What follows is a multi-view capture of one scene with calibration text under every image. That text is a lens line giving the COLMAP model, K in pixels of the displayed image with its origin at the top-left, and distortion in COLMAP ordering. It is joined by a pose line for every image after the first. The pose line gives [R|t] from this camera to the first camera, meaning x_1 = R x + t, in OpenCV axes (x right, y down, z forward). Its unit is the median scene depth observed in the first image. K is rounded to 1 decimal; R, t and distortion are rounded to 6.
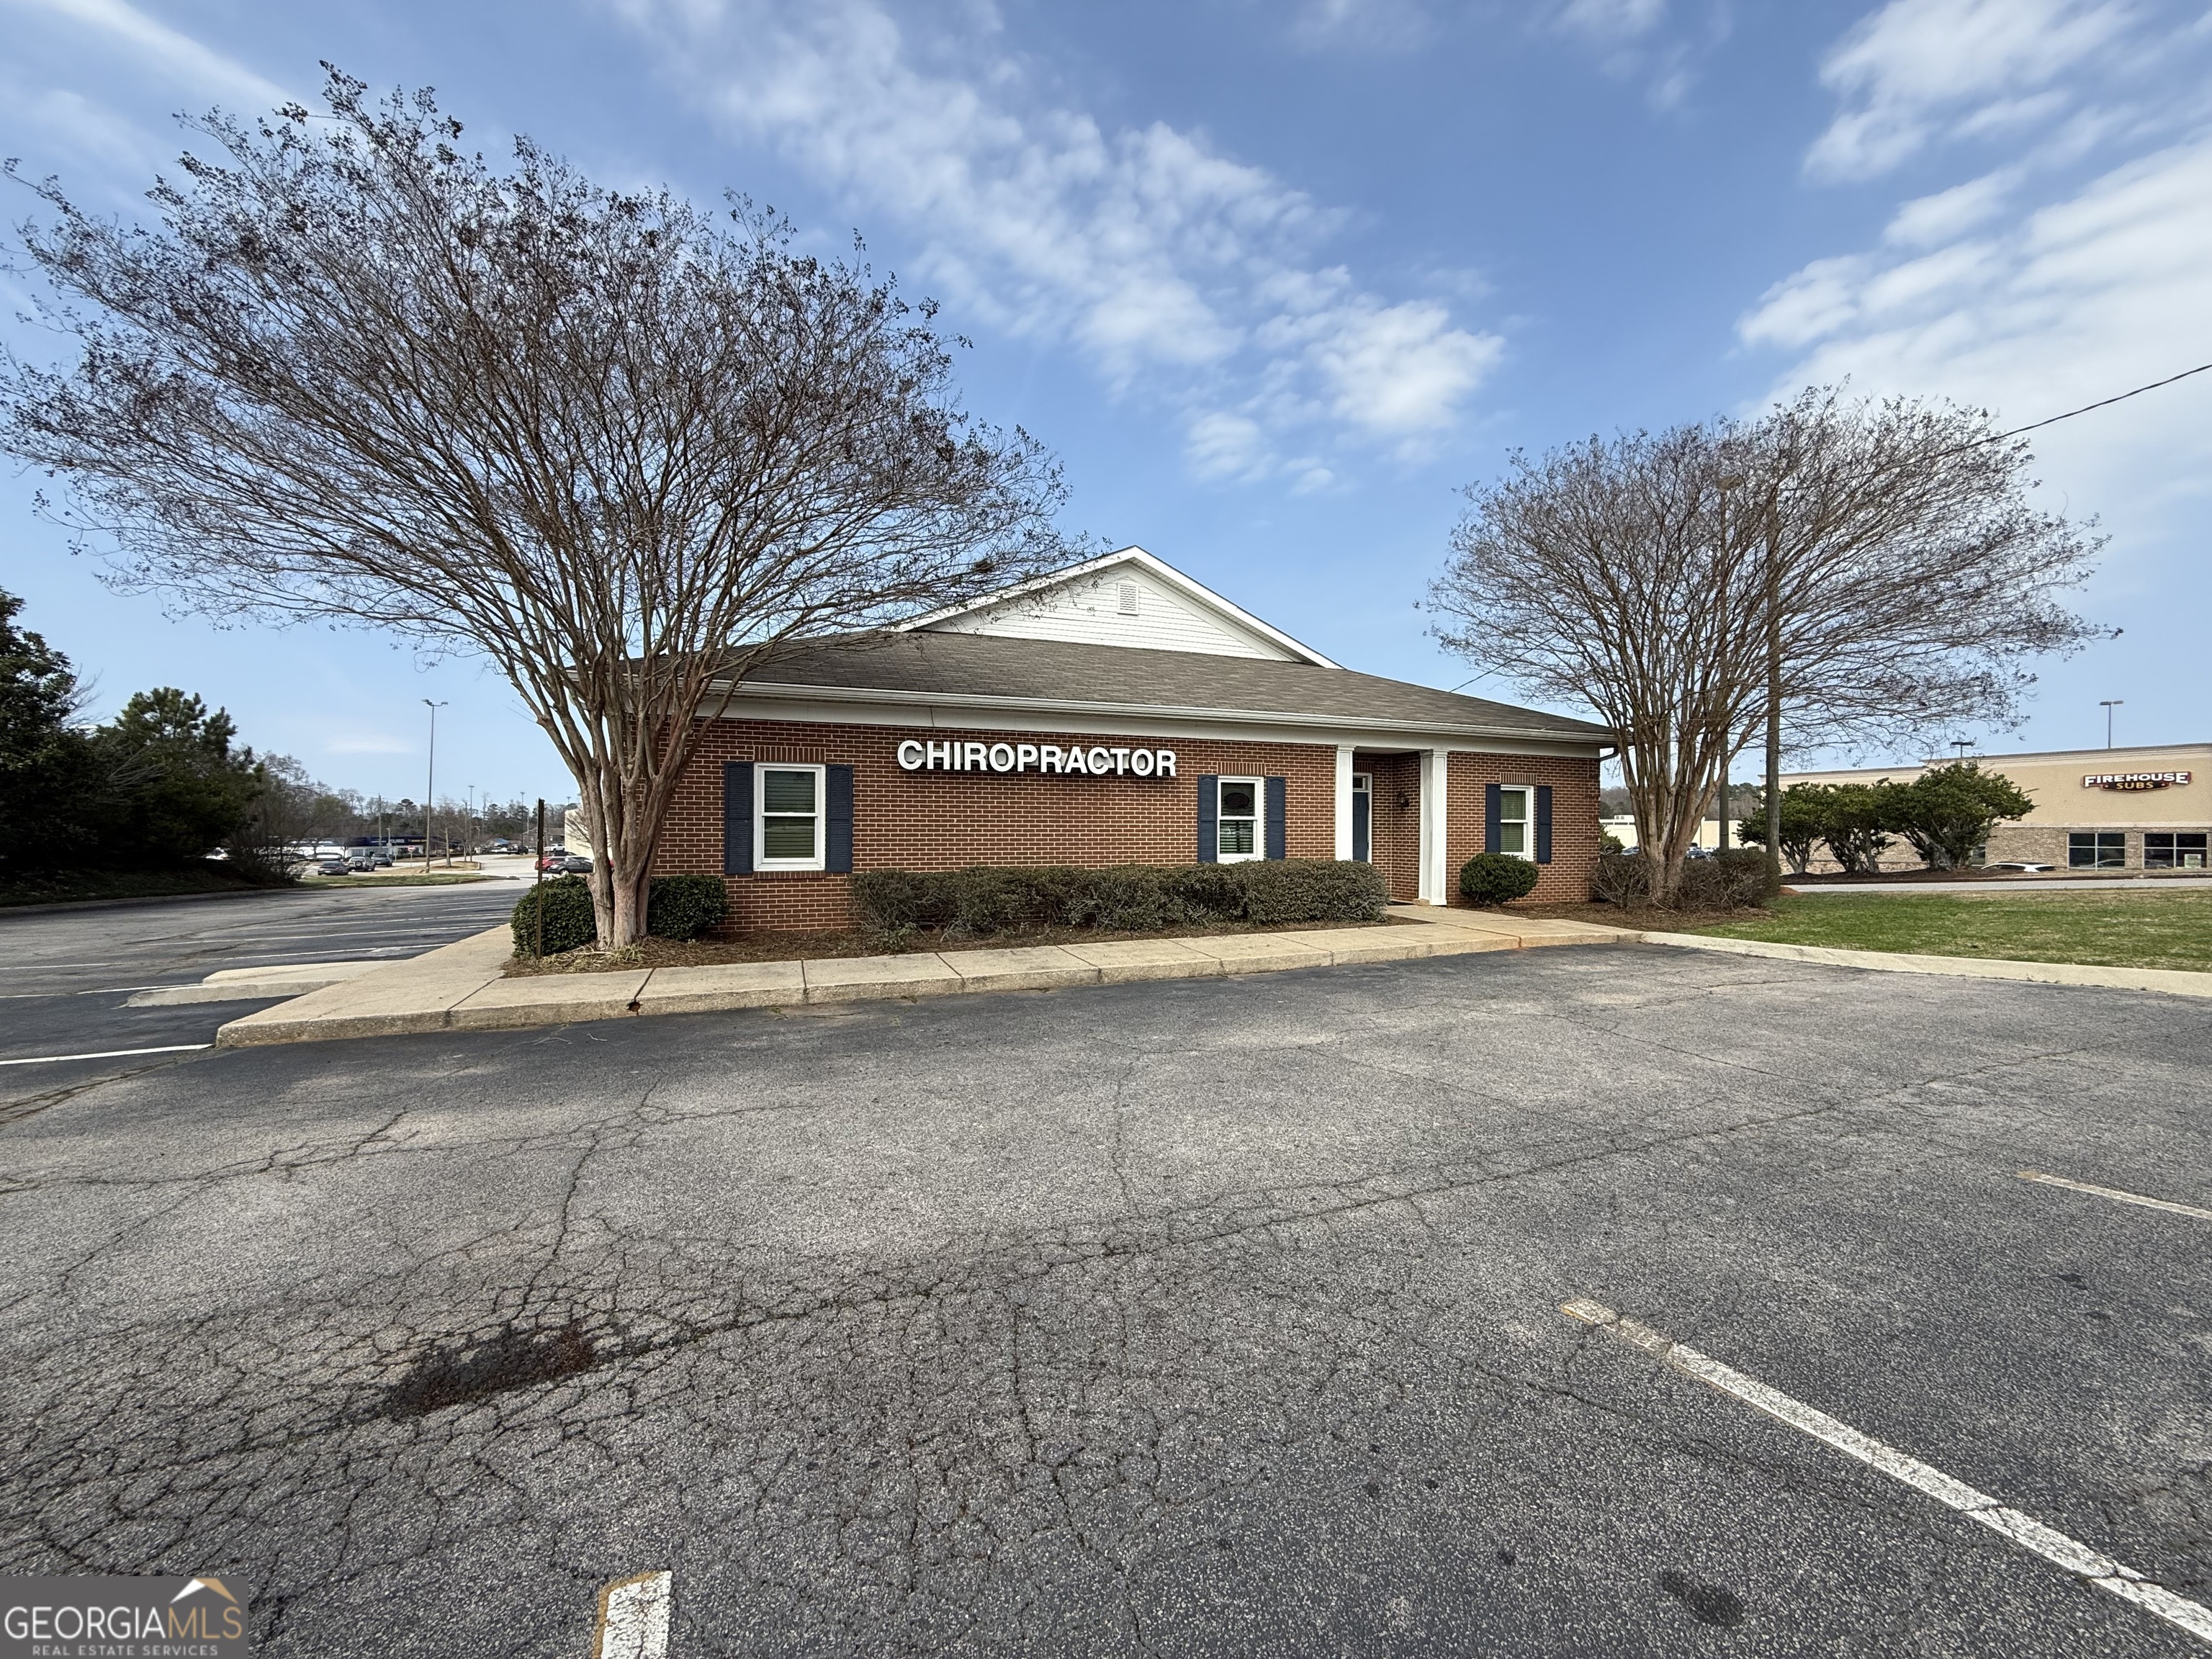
lens RADIAL K [[881.1, 0, 1086.3], [0, 881.1, 843.5], [0, 0, 1]] dist [-0.002987, 0.000618]
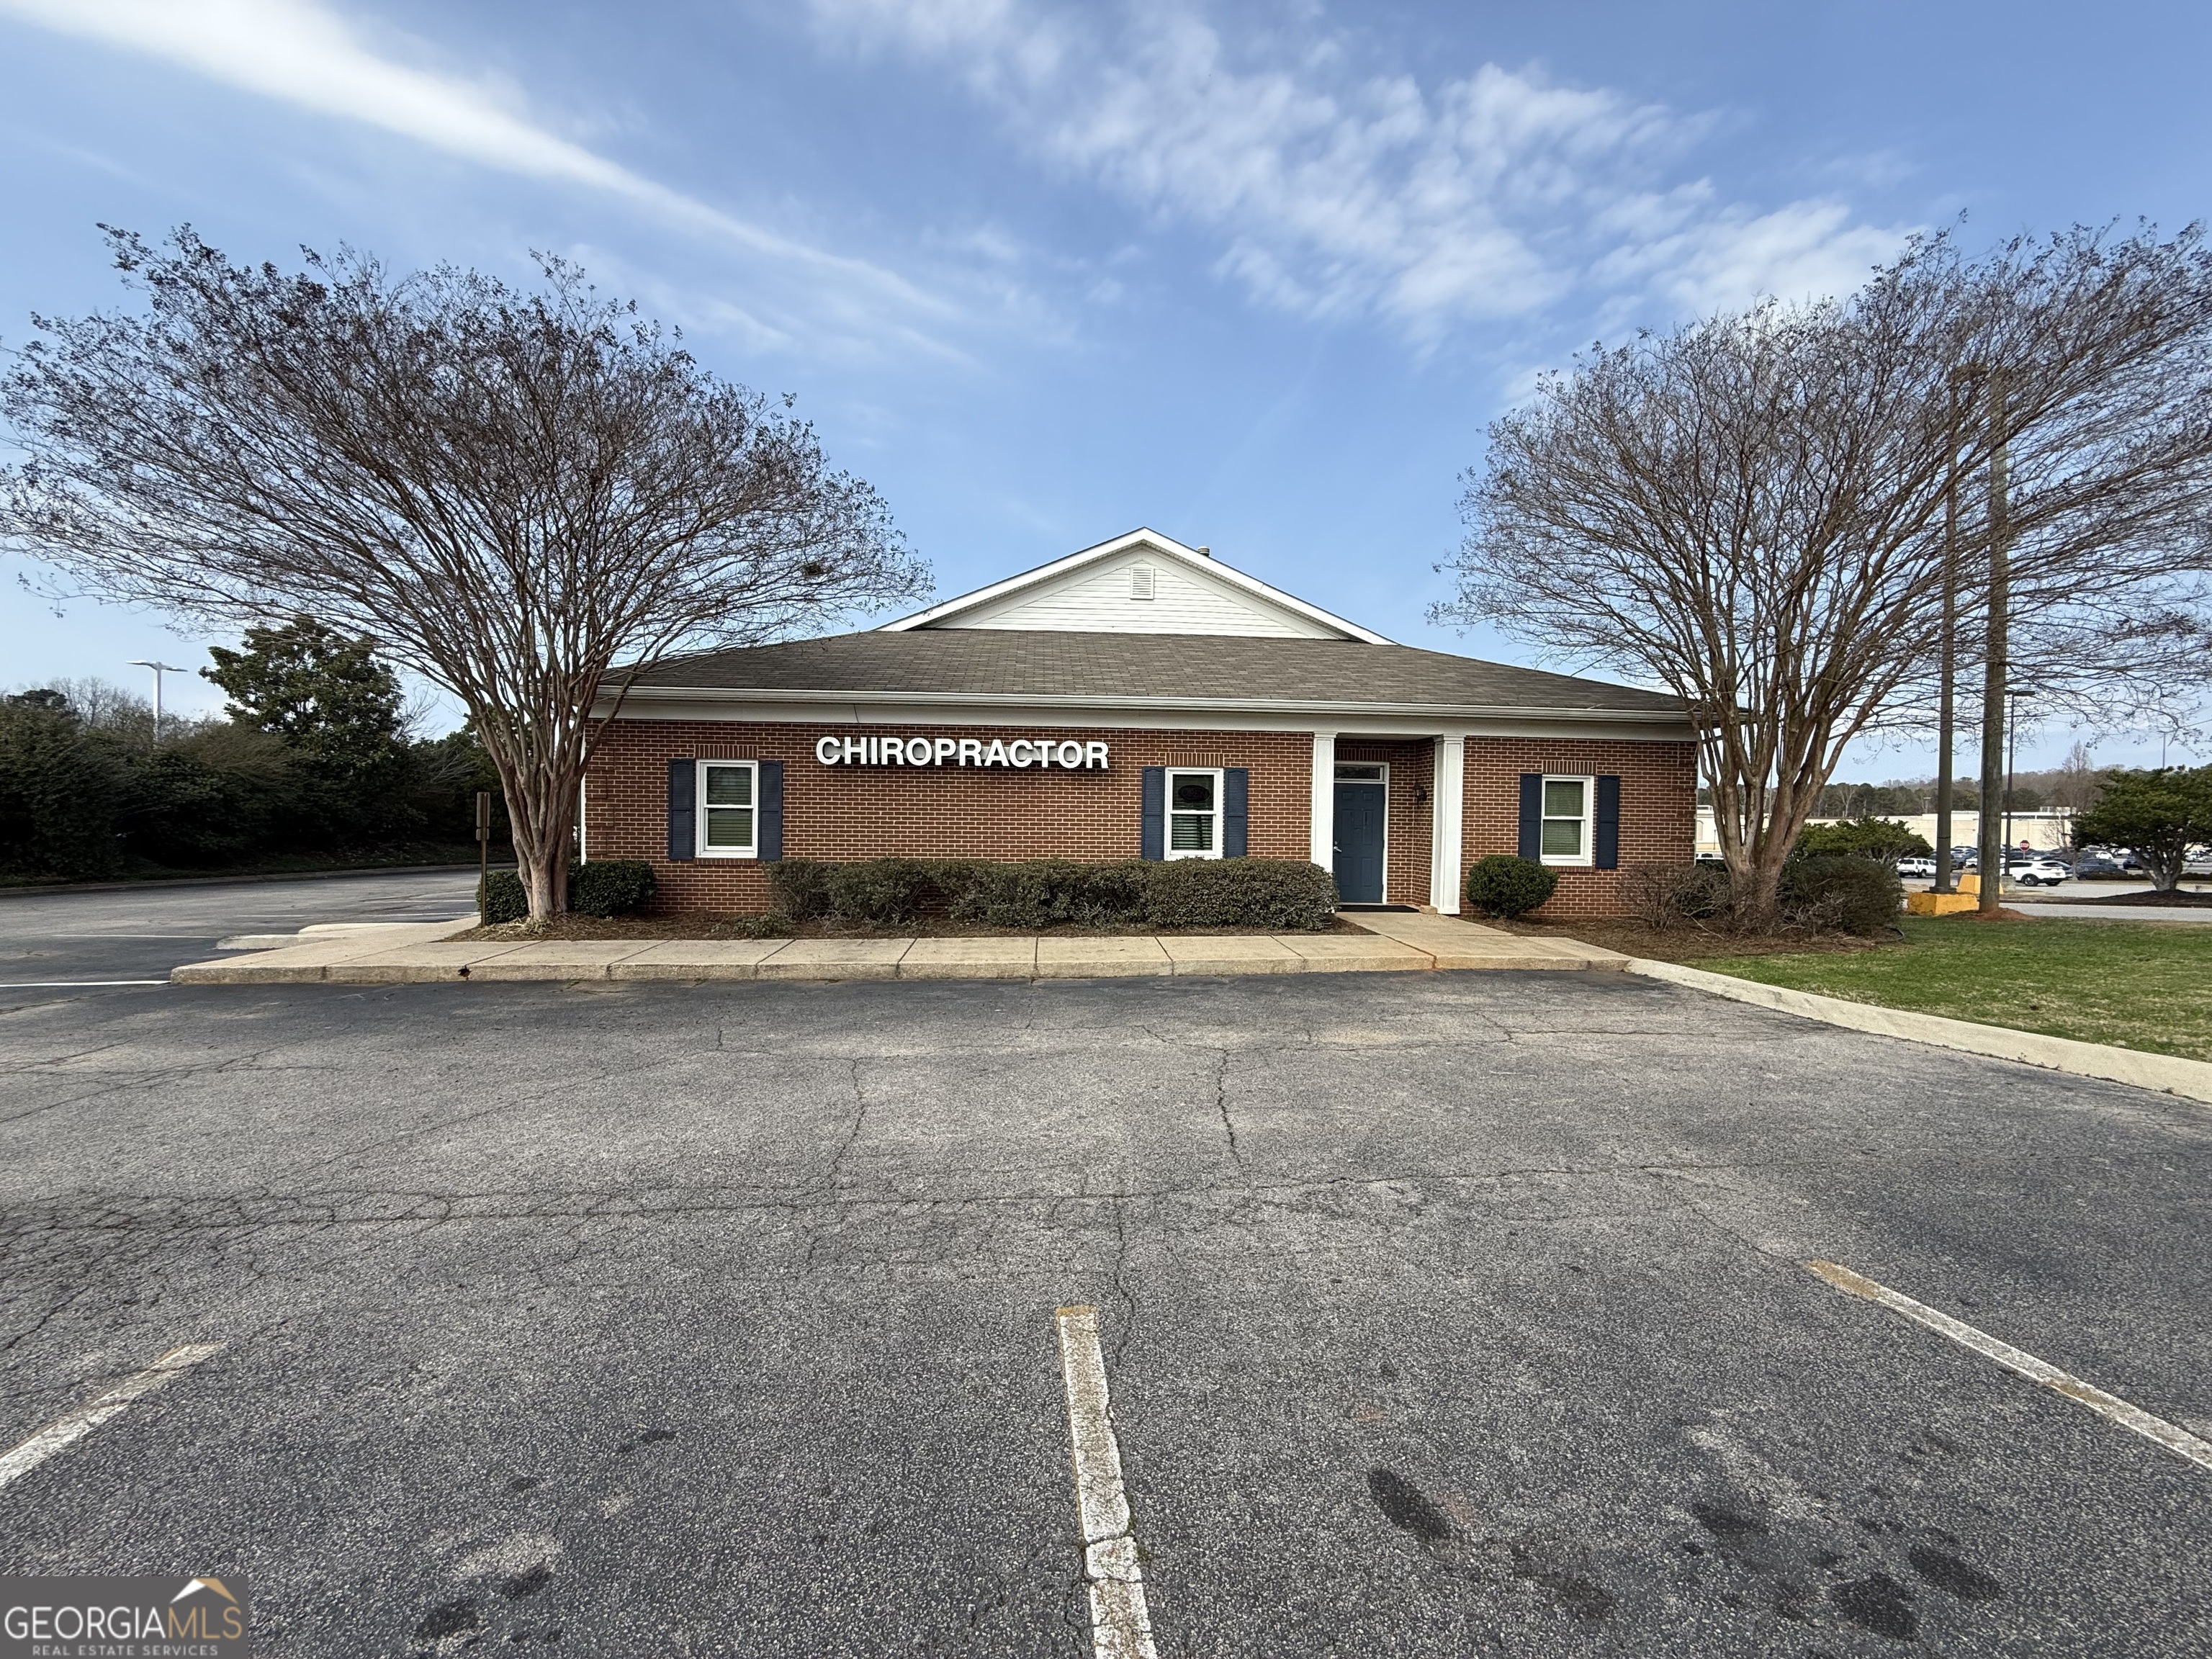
lens RADIAL K [[881.1, 0, 1106.8], [0, 881.1, 822.9], [0, 0, 1]] dist [-0.002987, 0.000618]
pose [[0.955309, 0.011589, -0.295382, 0.423792], [-0.014612, 0.999861, -0.008027, -0.010139], [0.295248, 0.011985, 0.955346, 0.093093]]
